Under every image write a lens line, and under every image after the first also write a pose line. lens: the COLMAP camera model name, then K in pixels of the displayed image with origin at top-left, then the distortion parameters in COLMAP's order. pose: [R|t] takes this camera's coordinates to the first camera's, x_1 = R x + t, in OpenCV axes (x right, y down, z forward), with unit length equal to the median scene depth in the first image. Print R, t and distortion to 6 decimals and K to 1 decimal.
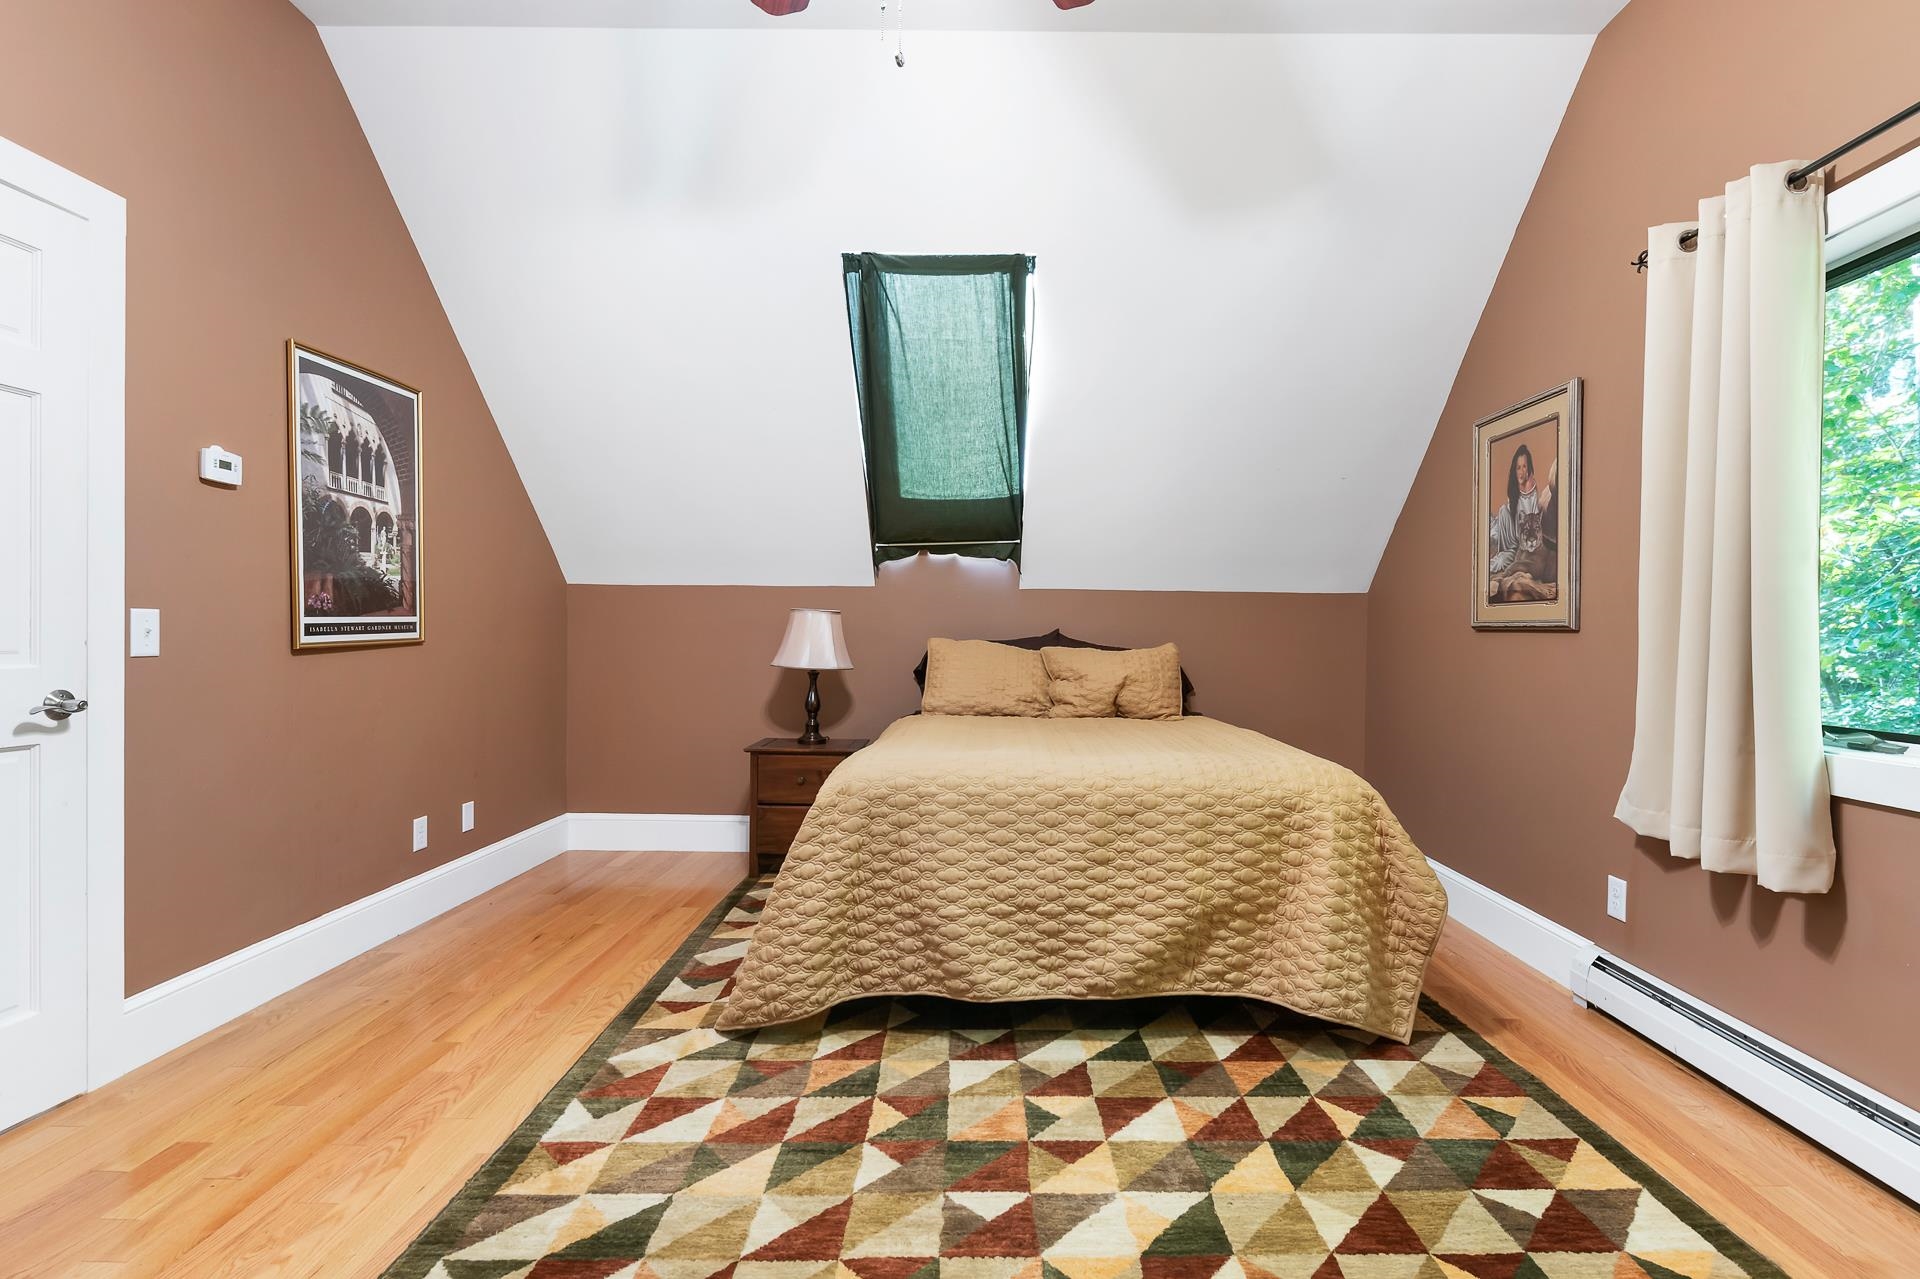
lens RADIAL K [[867.1, 0, 957.0], [0, 867.1, 635.4], [0, 0, 1]] dist [-0.012139, -0.000230]
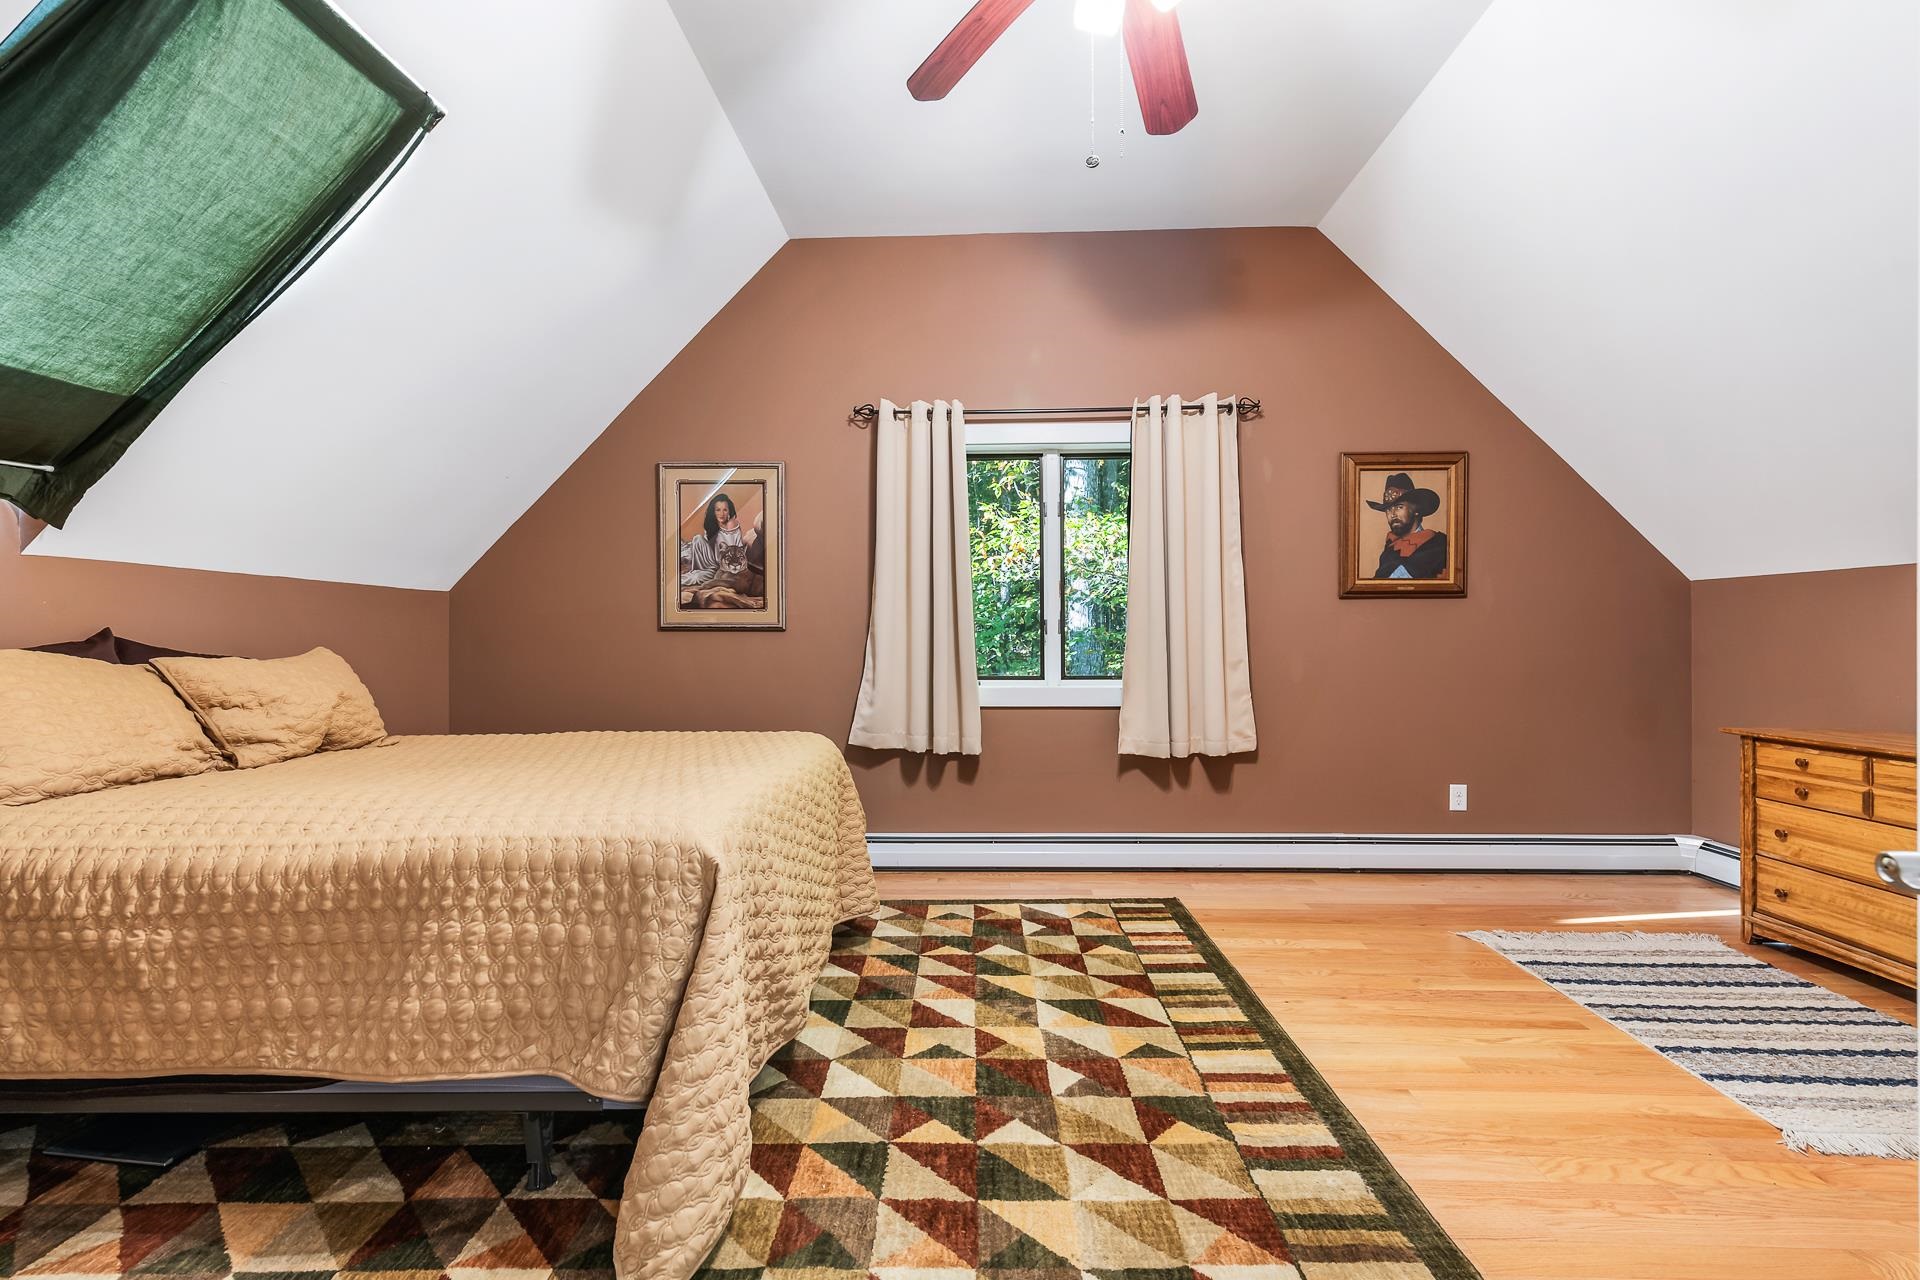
lens RADIAL K [[812.3, 0, 958.1], [0, 812.3, 640.5], [0, 0, 1]] dist [0.015032, -0.003495]
pose [[0.042147, -0.016822, 0.998970, -0.880116], [0.005505, 0.999847, 0.016605, -0.012311], [-0.999096, 0.004800, 0.042234, 0.822673]]
